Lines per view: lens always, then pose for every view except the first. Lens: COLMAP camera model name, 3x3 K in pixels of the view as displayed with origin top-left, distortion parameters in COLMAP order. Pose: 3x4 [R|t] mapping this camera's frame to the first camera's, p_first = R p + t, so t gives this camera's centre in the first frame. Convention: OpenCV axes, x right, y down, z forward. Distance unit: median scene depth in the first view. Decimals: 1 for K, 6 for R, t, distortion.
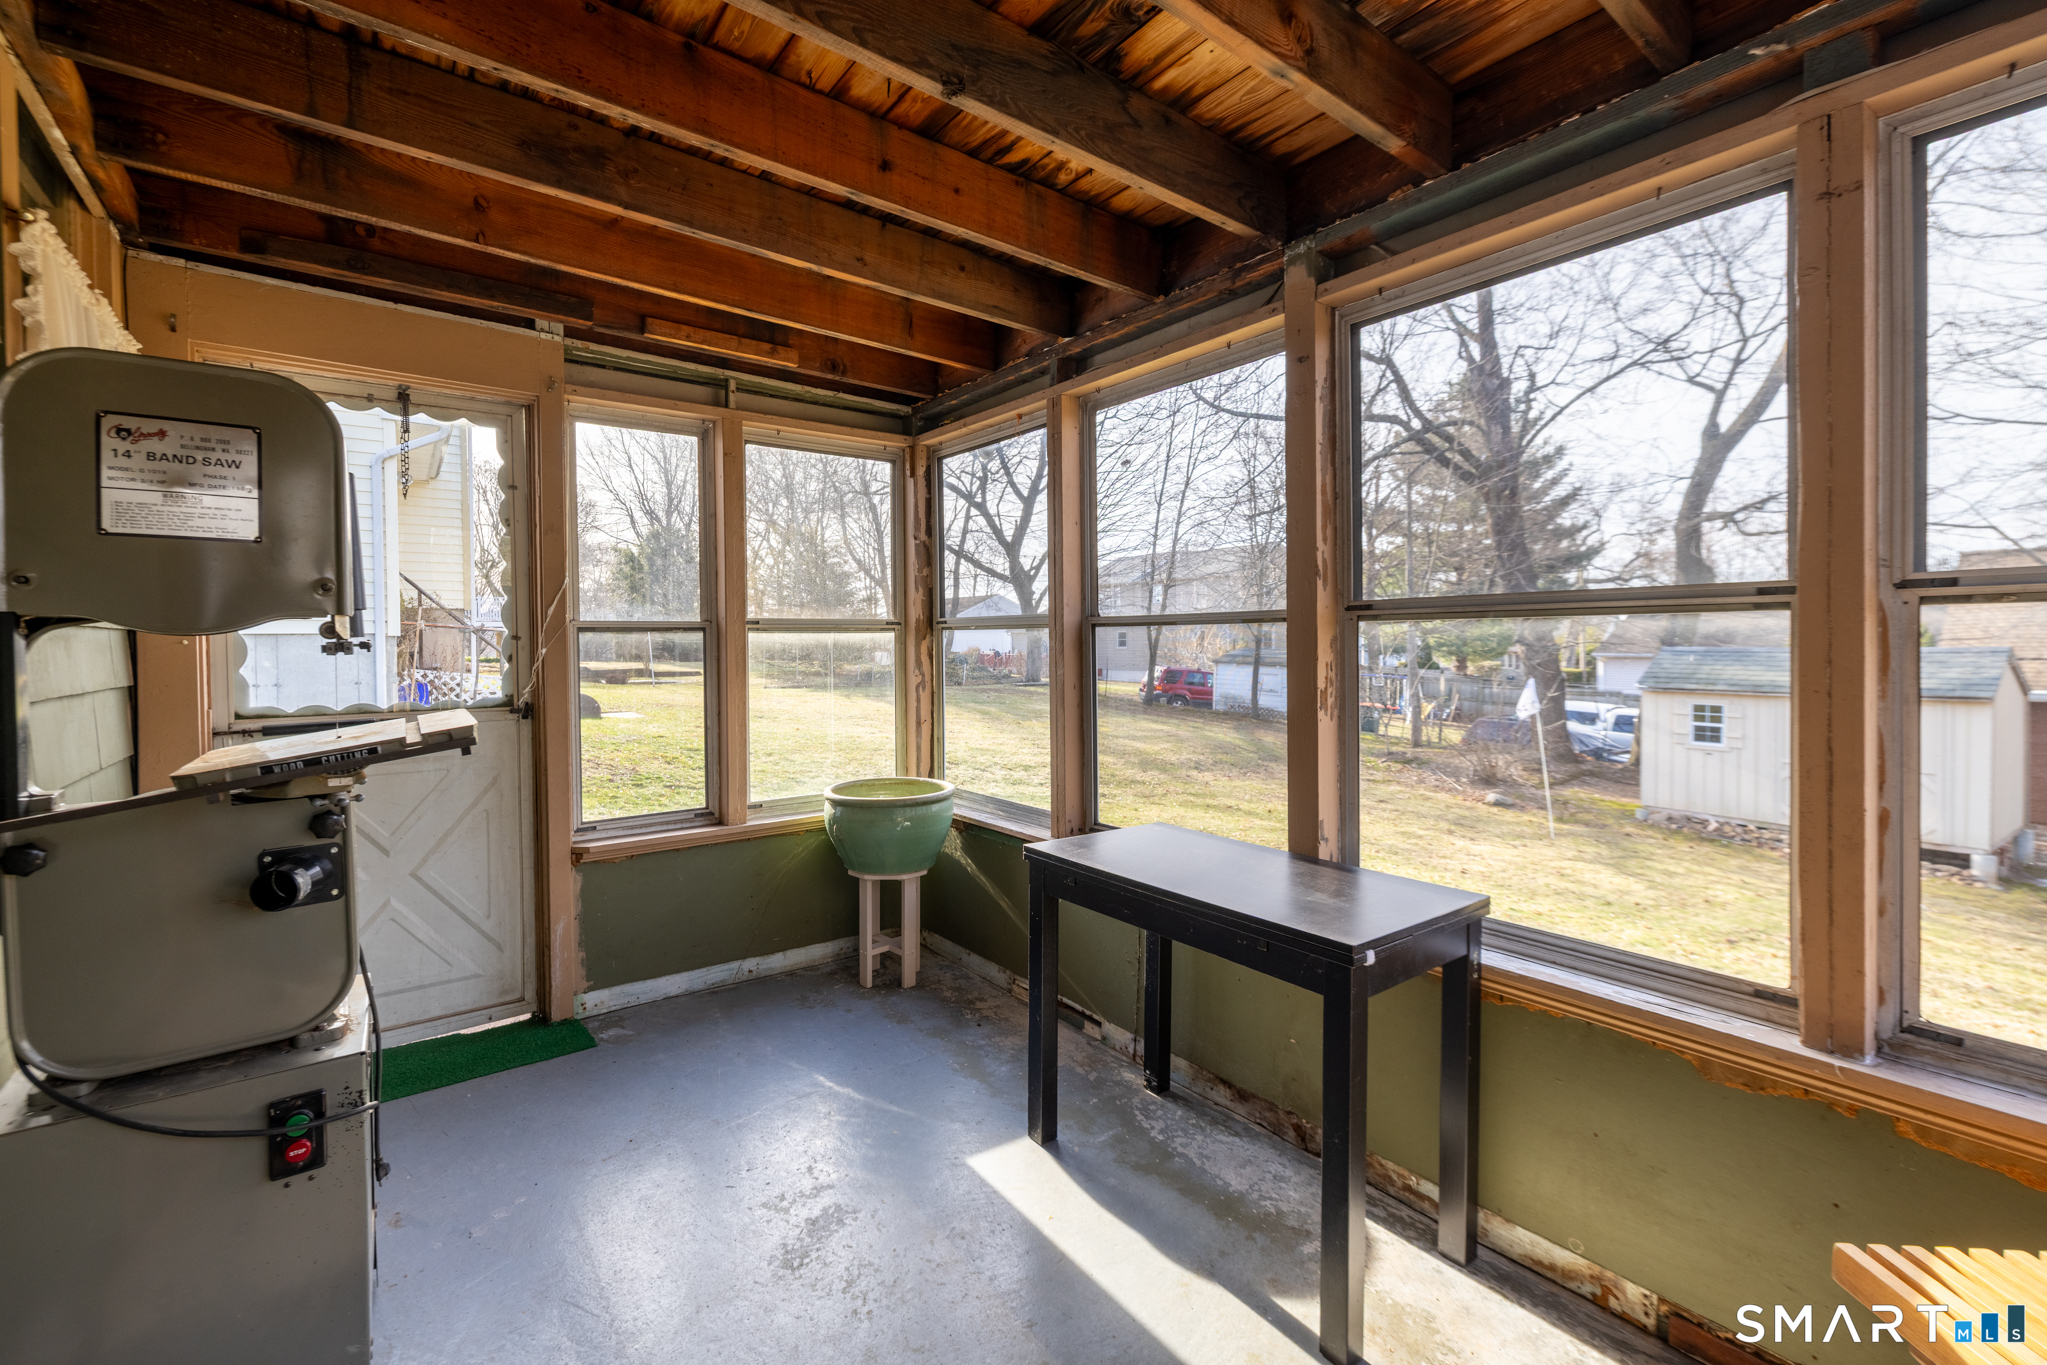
lens RADIAL K [[879.2, 0, 972.3], [0, 879.2, 651.5], [0, 0, 1]] dist [0.001820, -0.000478]
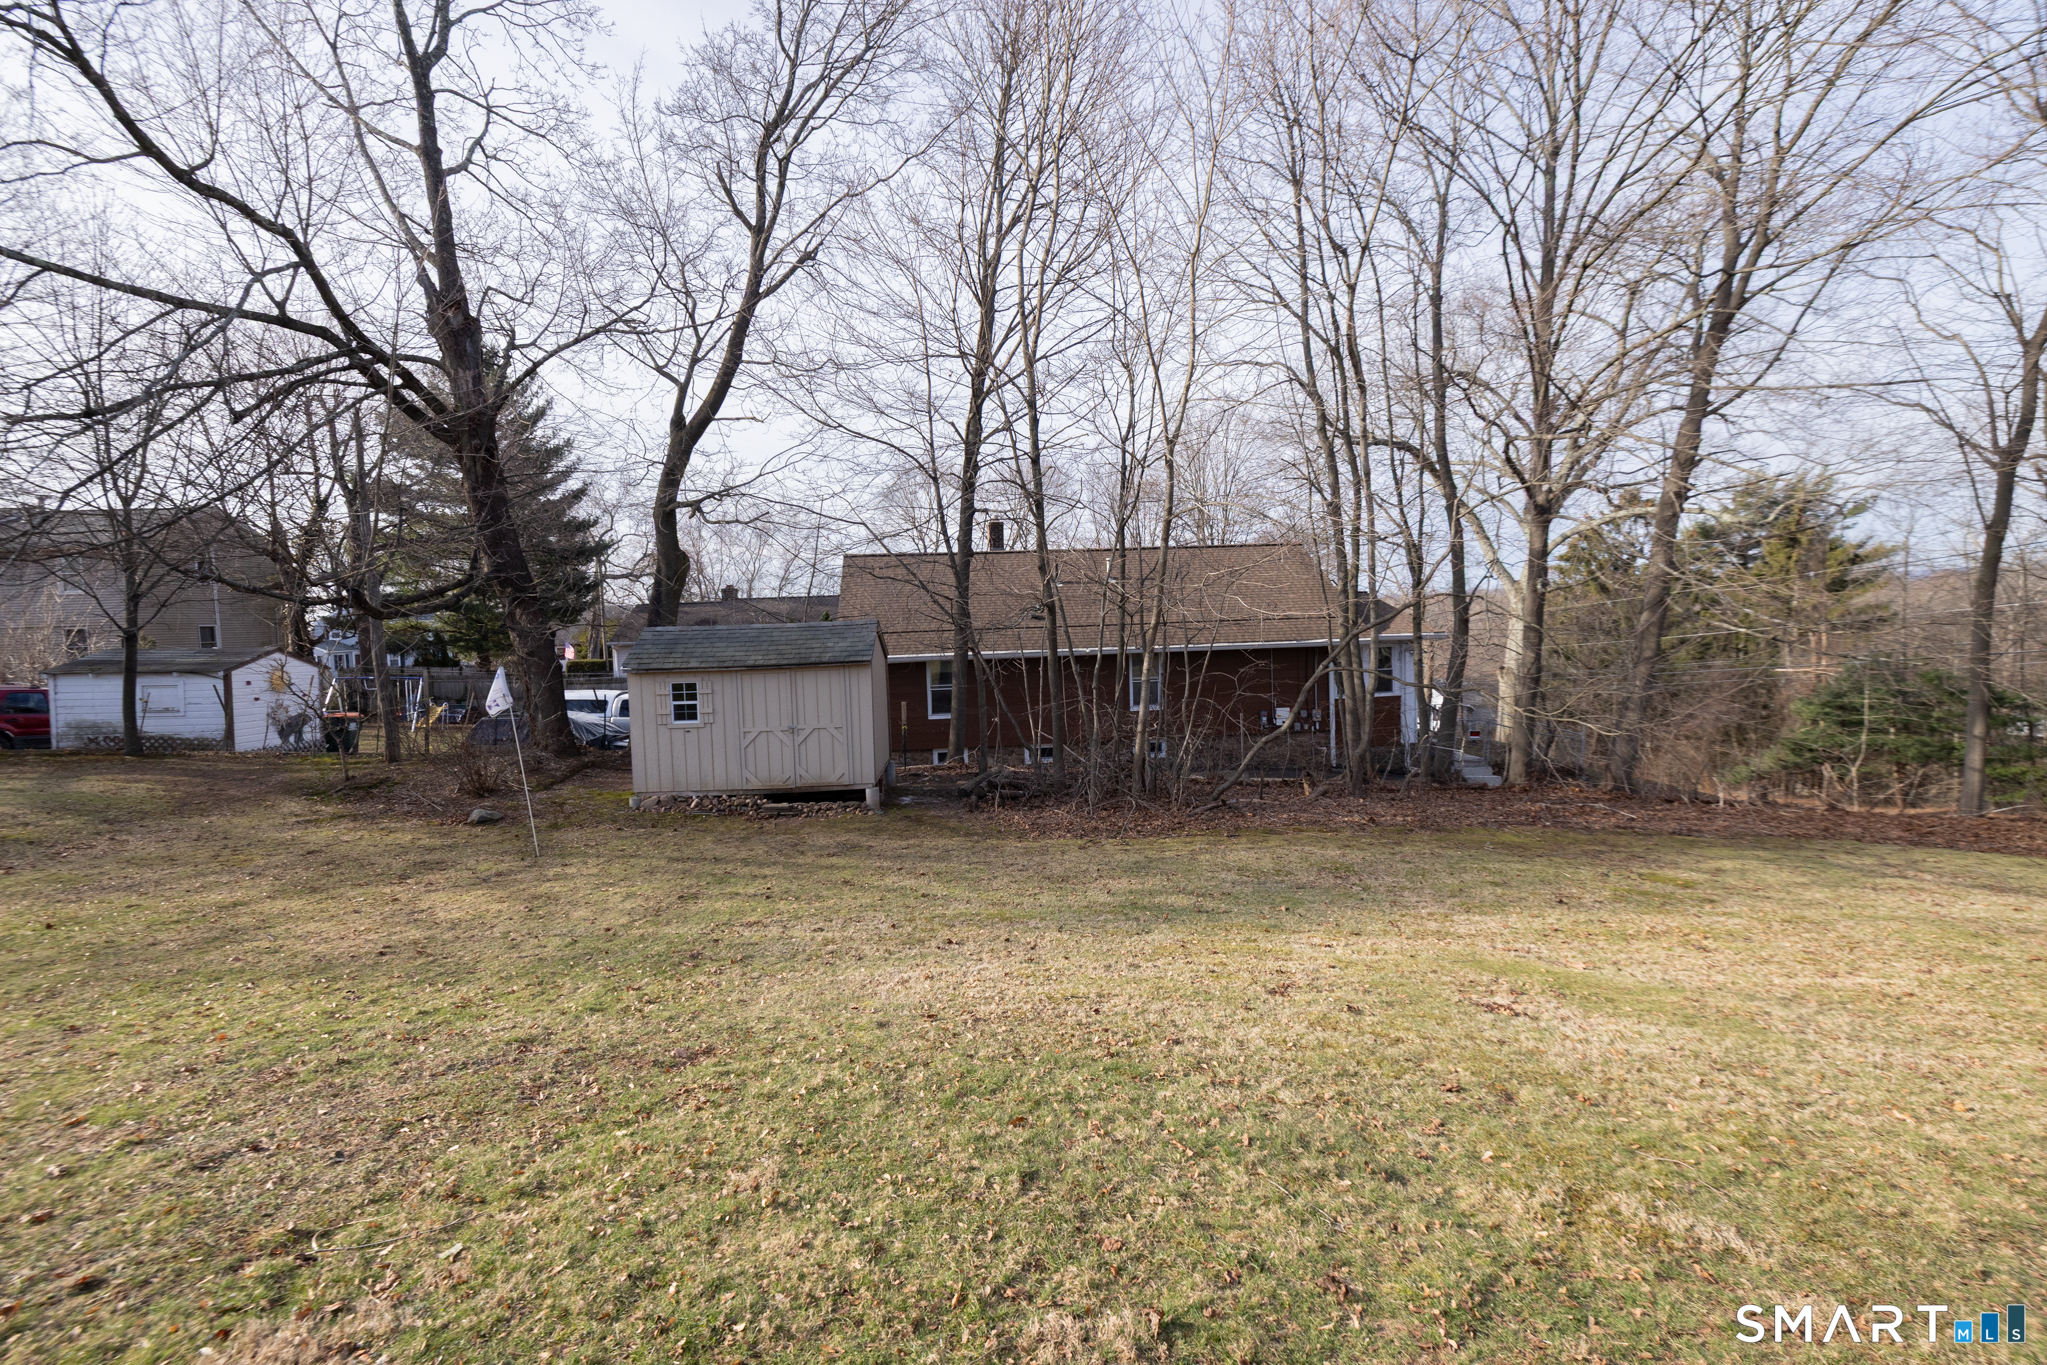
lens RADIAL K [[879.2, 0, 1013.8], [0, 879.2, 679.8], [0, 0, 1]] dist [0.001820, -0.000478]
pose [[0.512715, -0.067551, 0.855897, 0.130504], [0.038025, 0.997708, 0.055964, 0.011290], [-0.857716, 0.003852, 0.514109, 0.123649]]
